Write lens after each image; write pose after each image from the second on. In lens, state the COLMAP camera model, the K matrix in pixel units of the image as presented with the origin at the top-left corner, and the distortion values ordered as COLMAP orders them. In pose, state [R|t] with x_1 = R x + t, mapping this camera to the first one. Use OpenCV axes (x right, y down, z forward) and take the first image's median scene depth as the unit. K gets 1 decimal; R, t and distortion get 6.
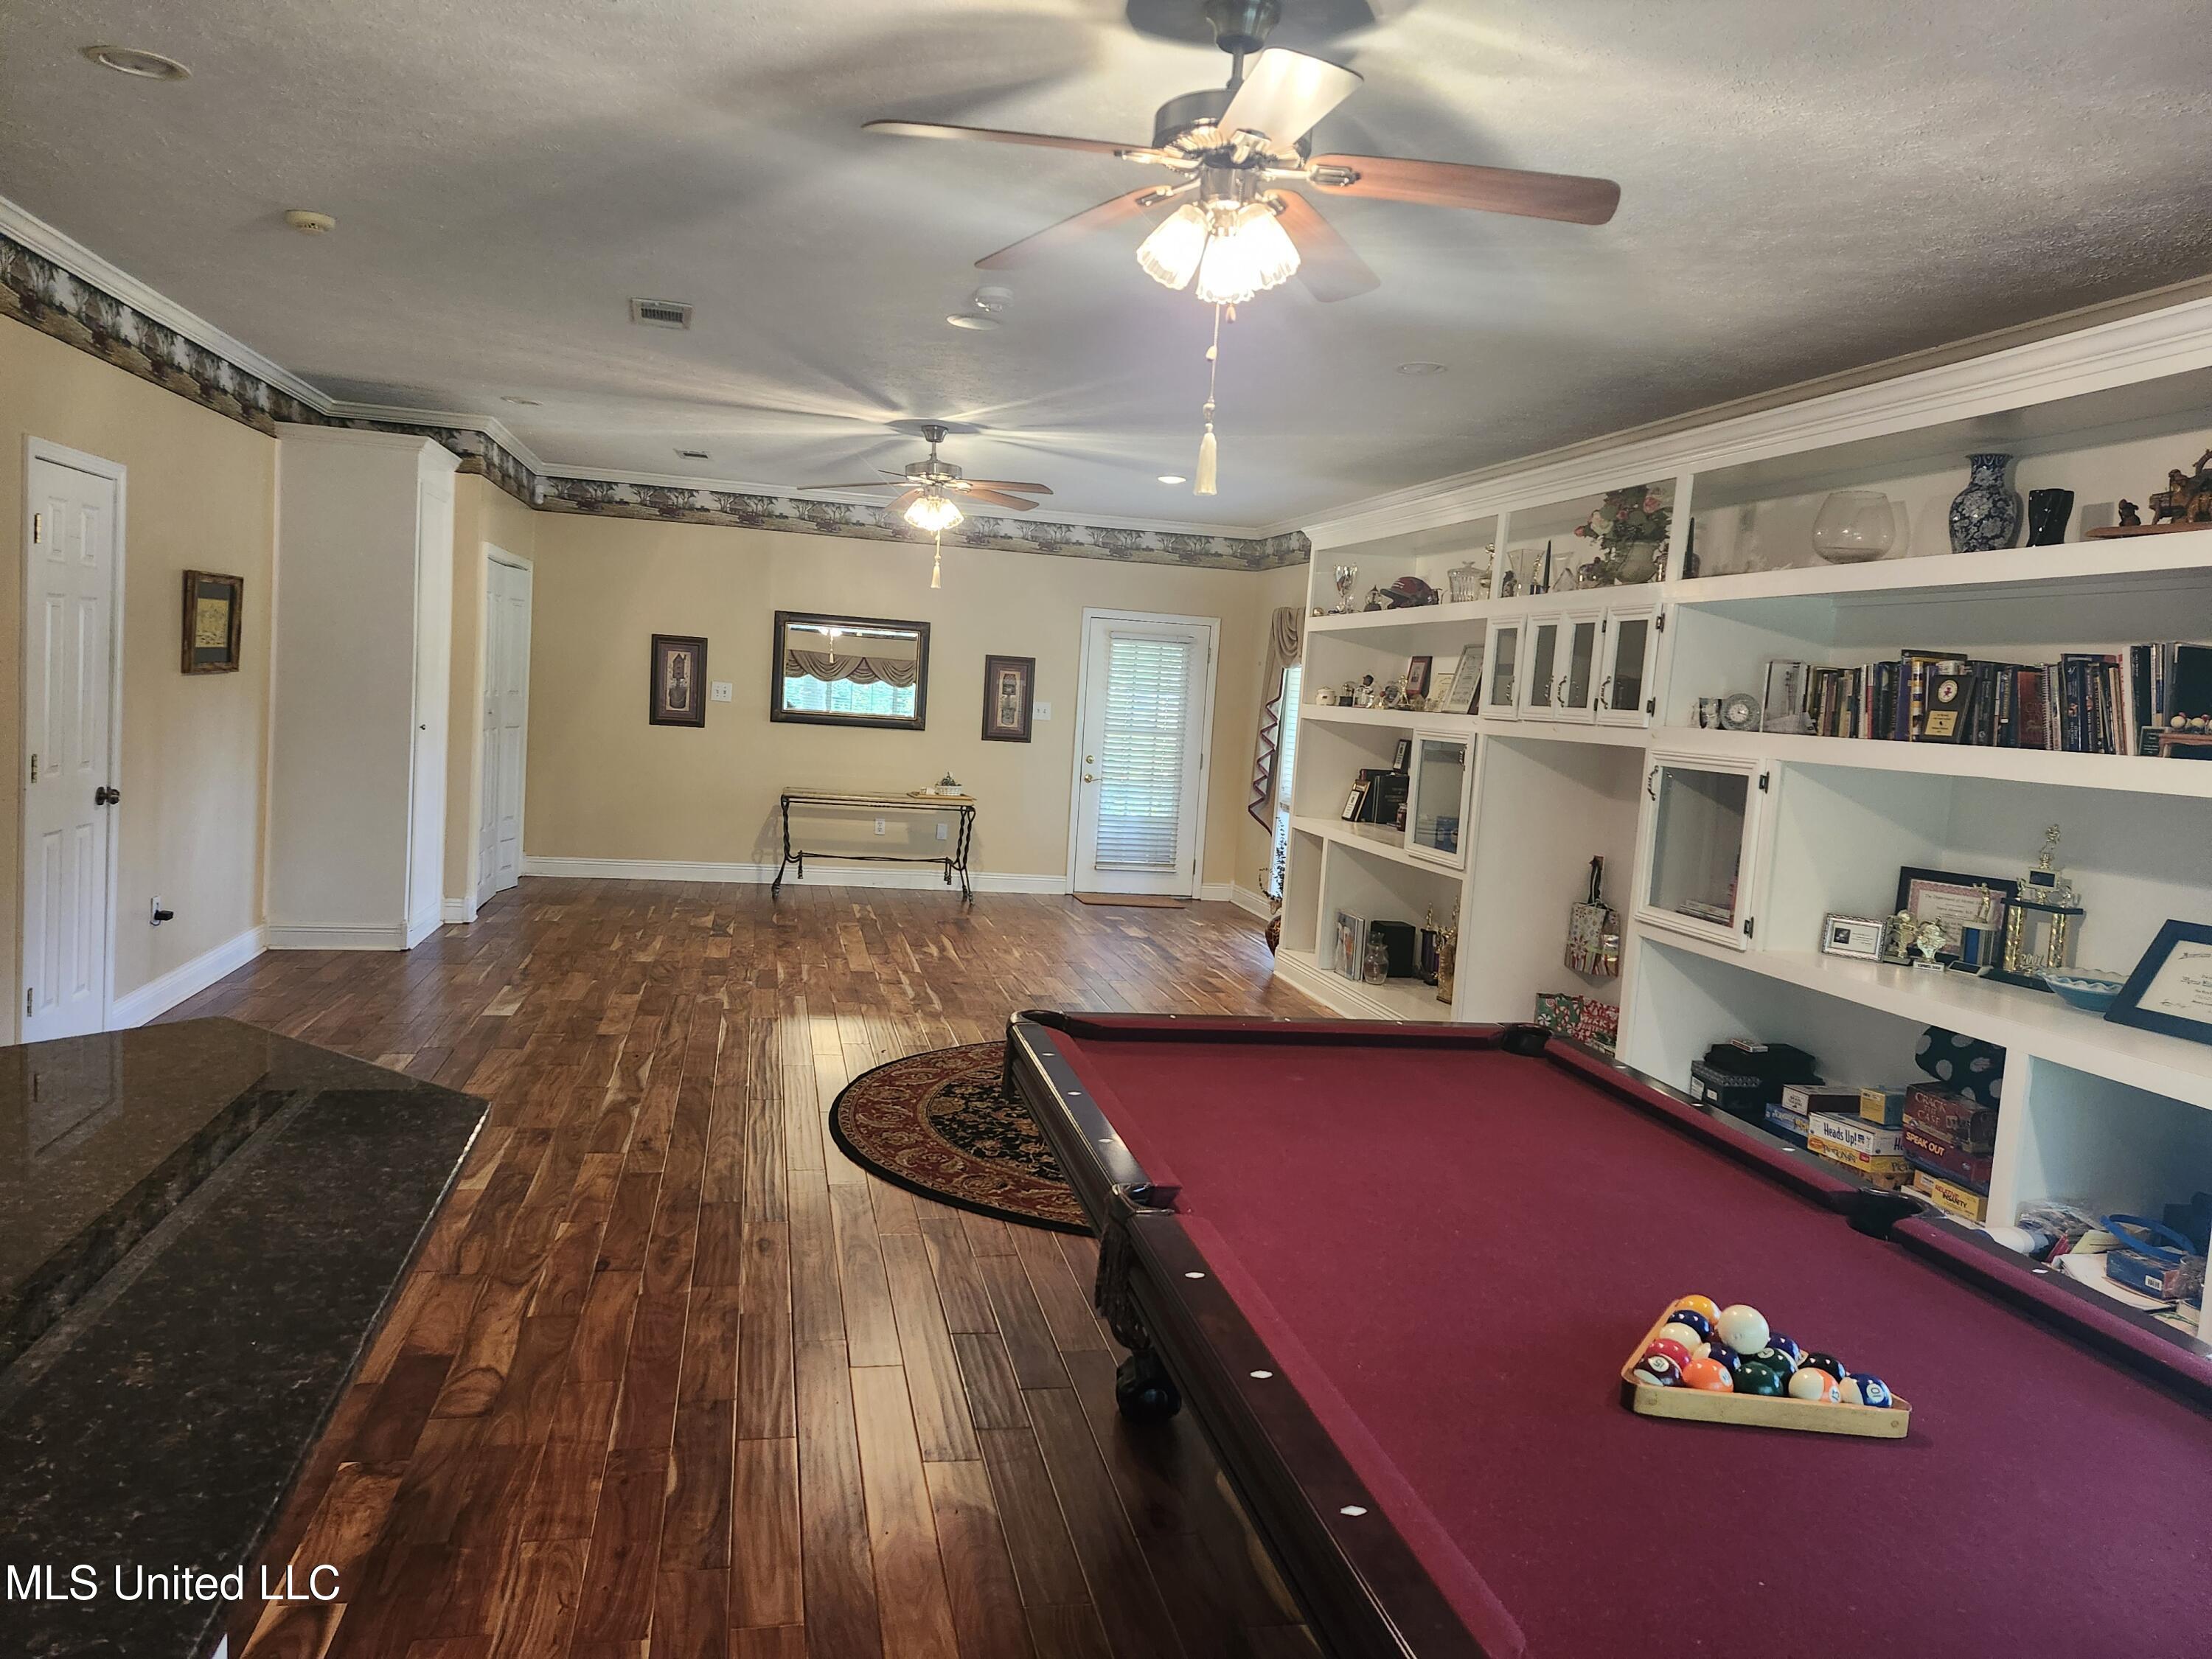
lens RADIAL K [[1521.4, 0, 1108.6], [0, 1521.4, 788.8], [0, 0, 1]] dist [0.145543, -0.170959]
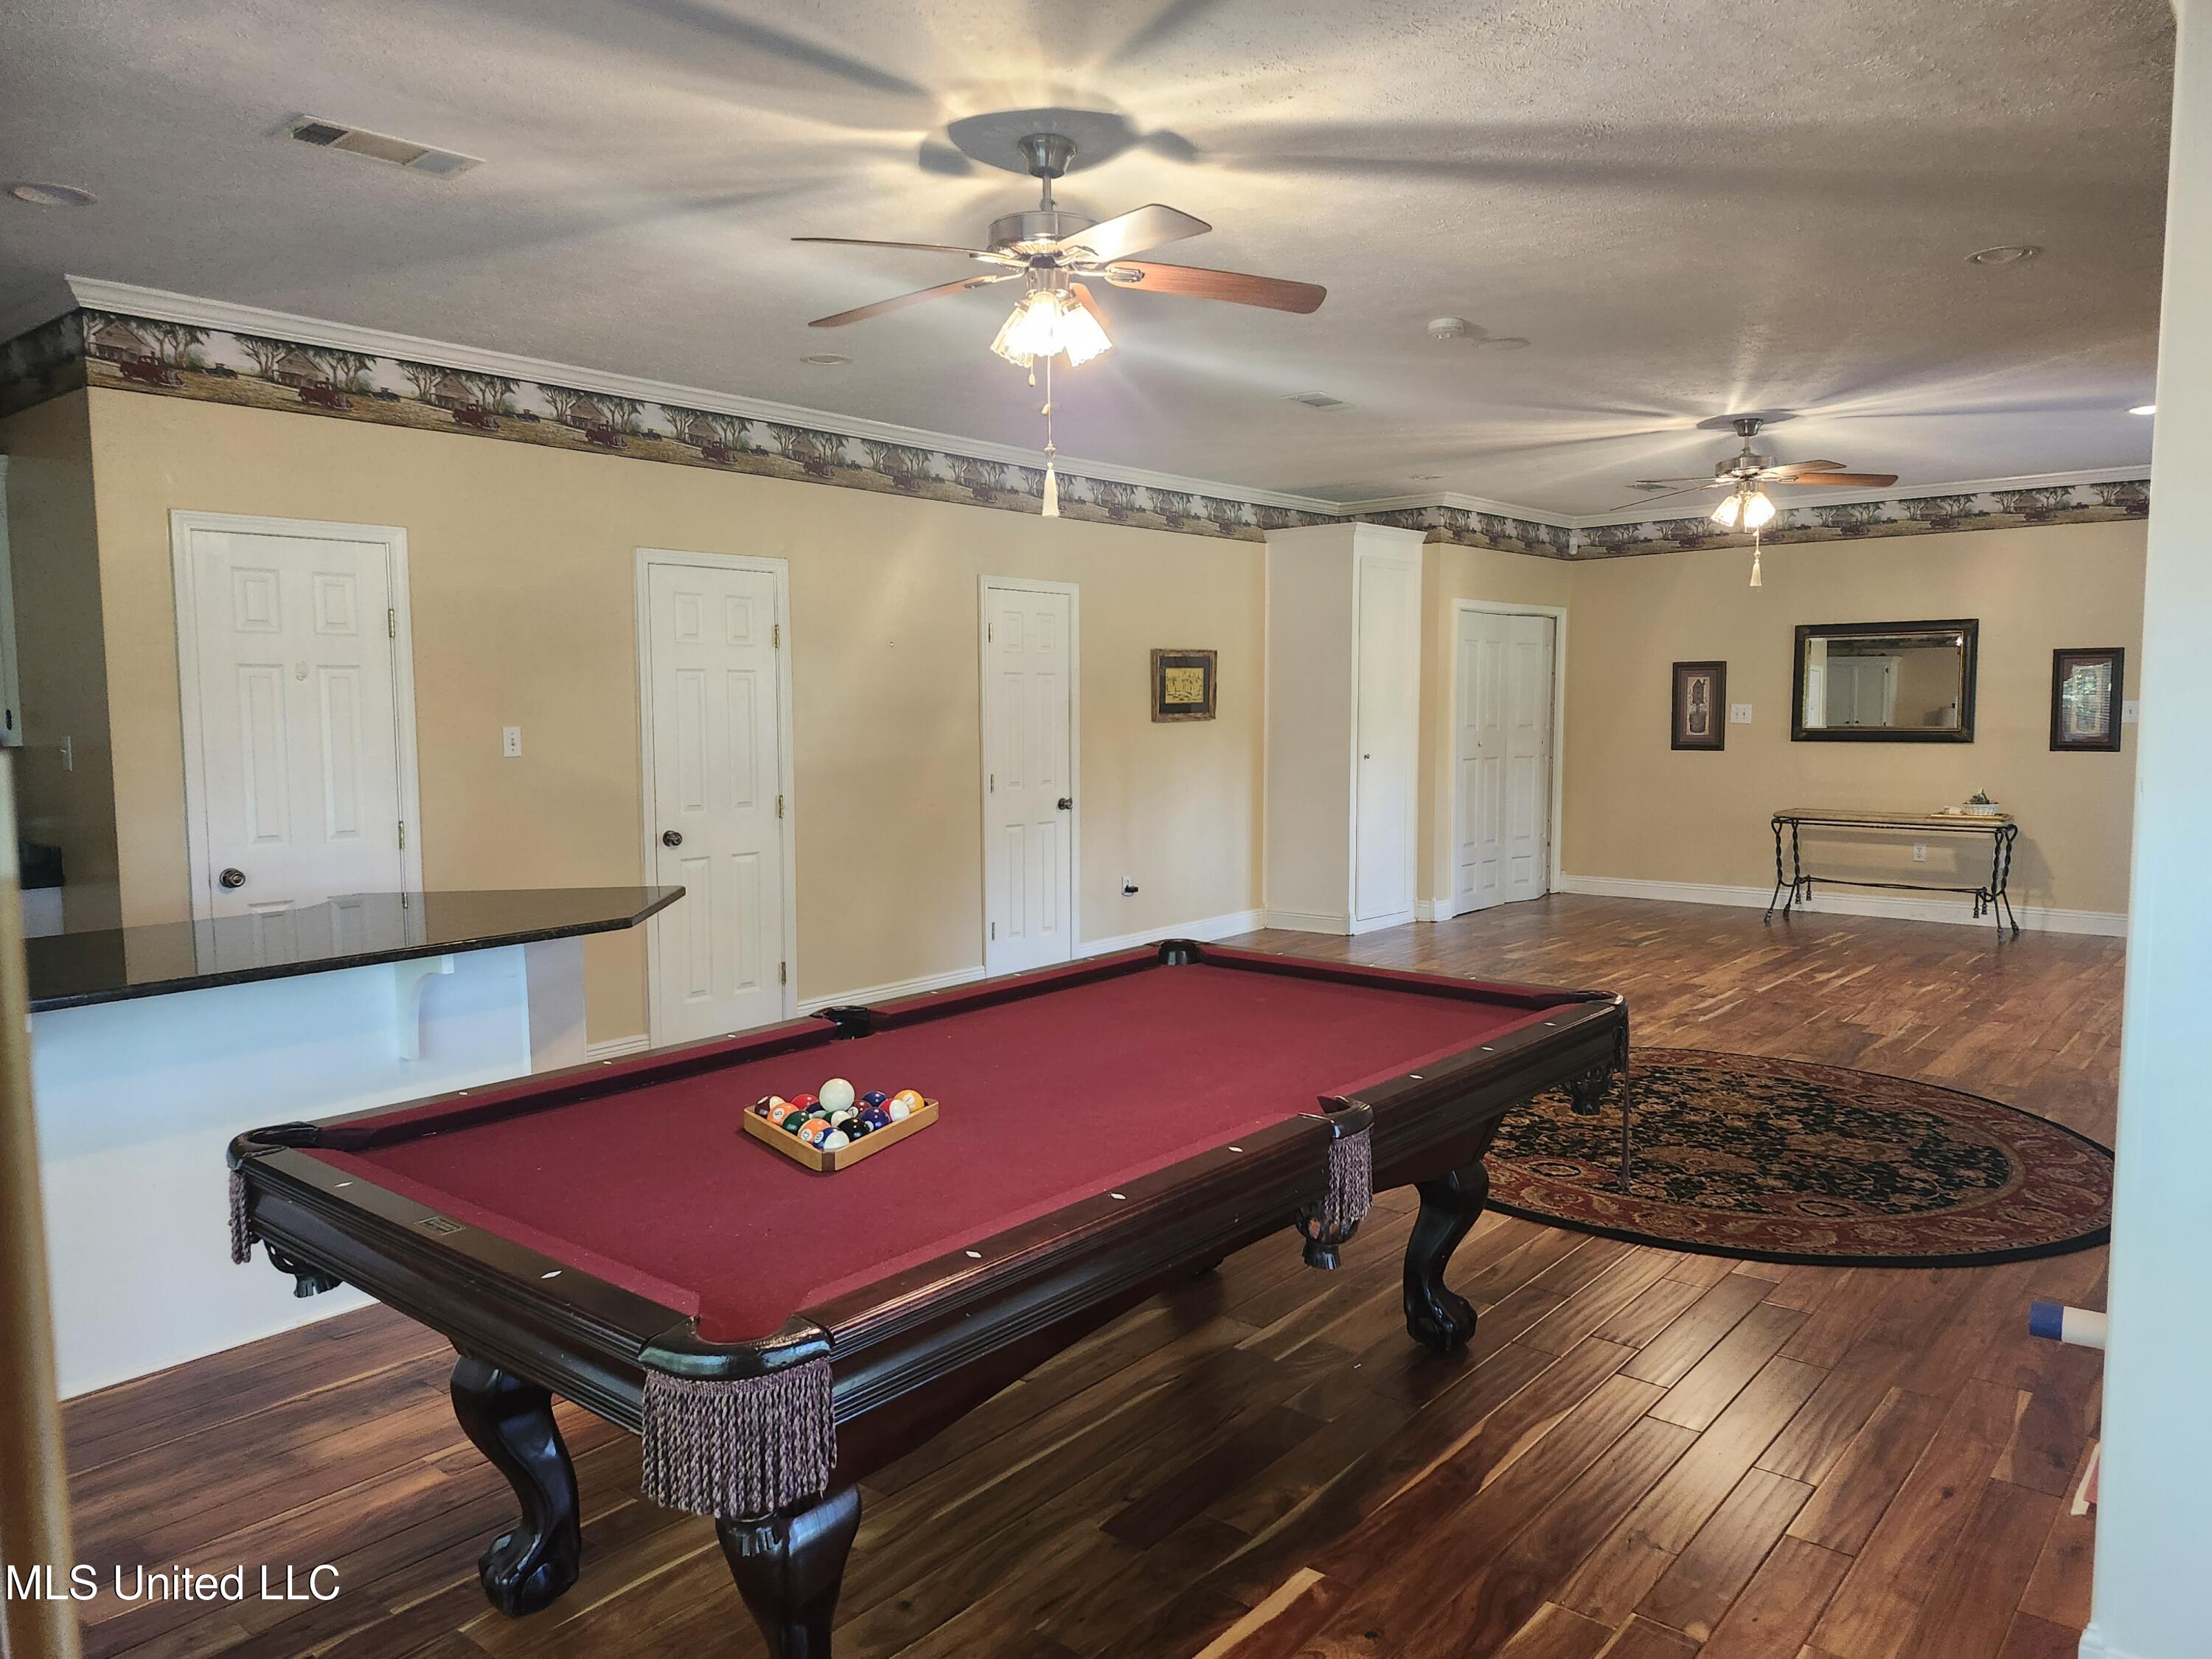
lens RADIAL K [[1549.3, 0, 1106.0], [0, 1549.3, 829.5], [0, 0, 1]] dist [0.030789, -0.004817]
pose [[0.607629, -0.004812, -0.794206, 0.466800], [-0.003536, 0.999955, -0.008763, 0.034264], [0.794213, 0.008133, 0.607585, 0.101573]]
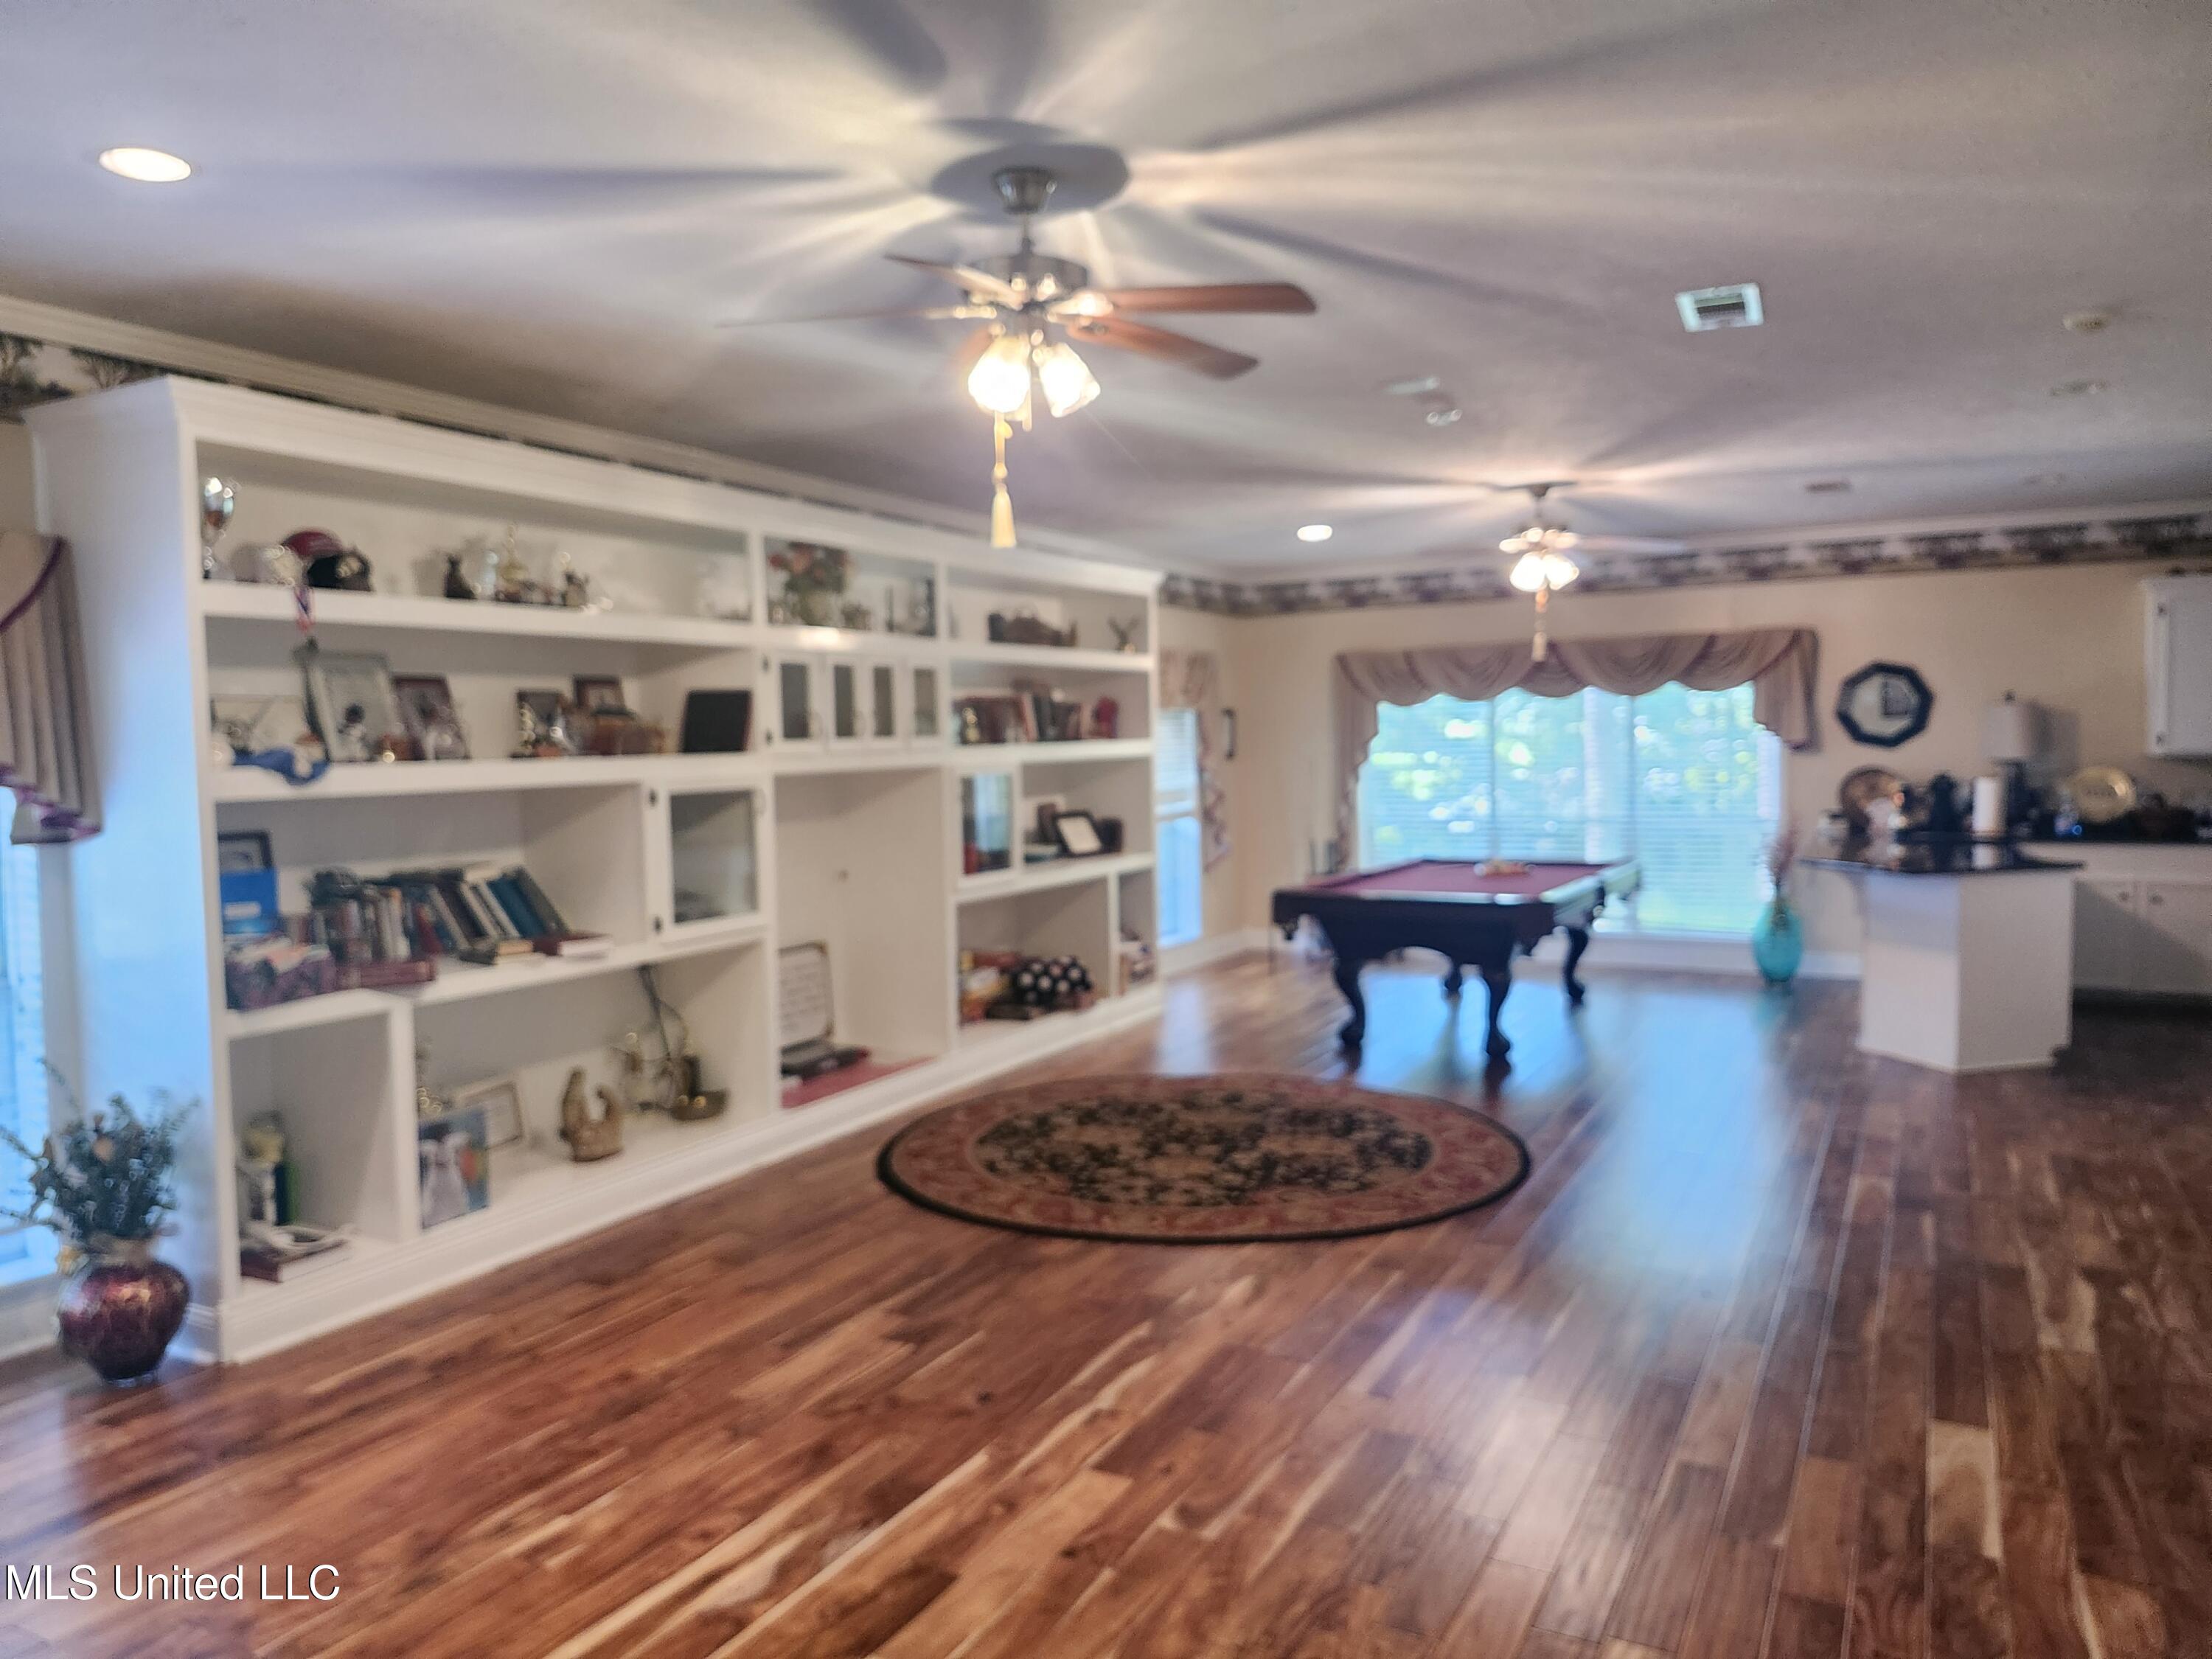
lens RADIAL K [[1549.3, 0, 1106.0], [0, 1549.3, 829.5], [0, 0, 1]] dist [0.030789, -0.004817]
pose [[-0.761472, -0.091351, 0.641728, -0.477137], [0.011834, 0.987895, 0.154671, -0.136269], [-0.648089, 0.125372, -0.751174, 1.490662]]
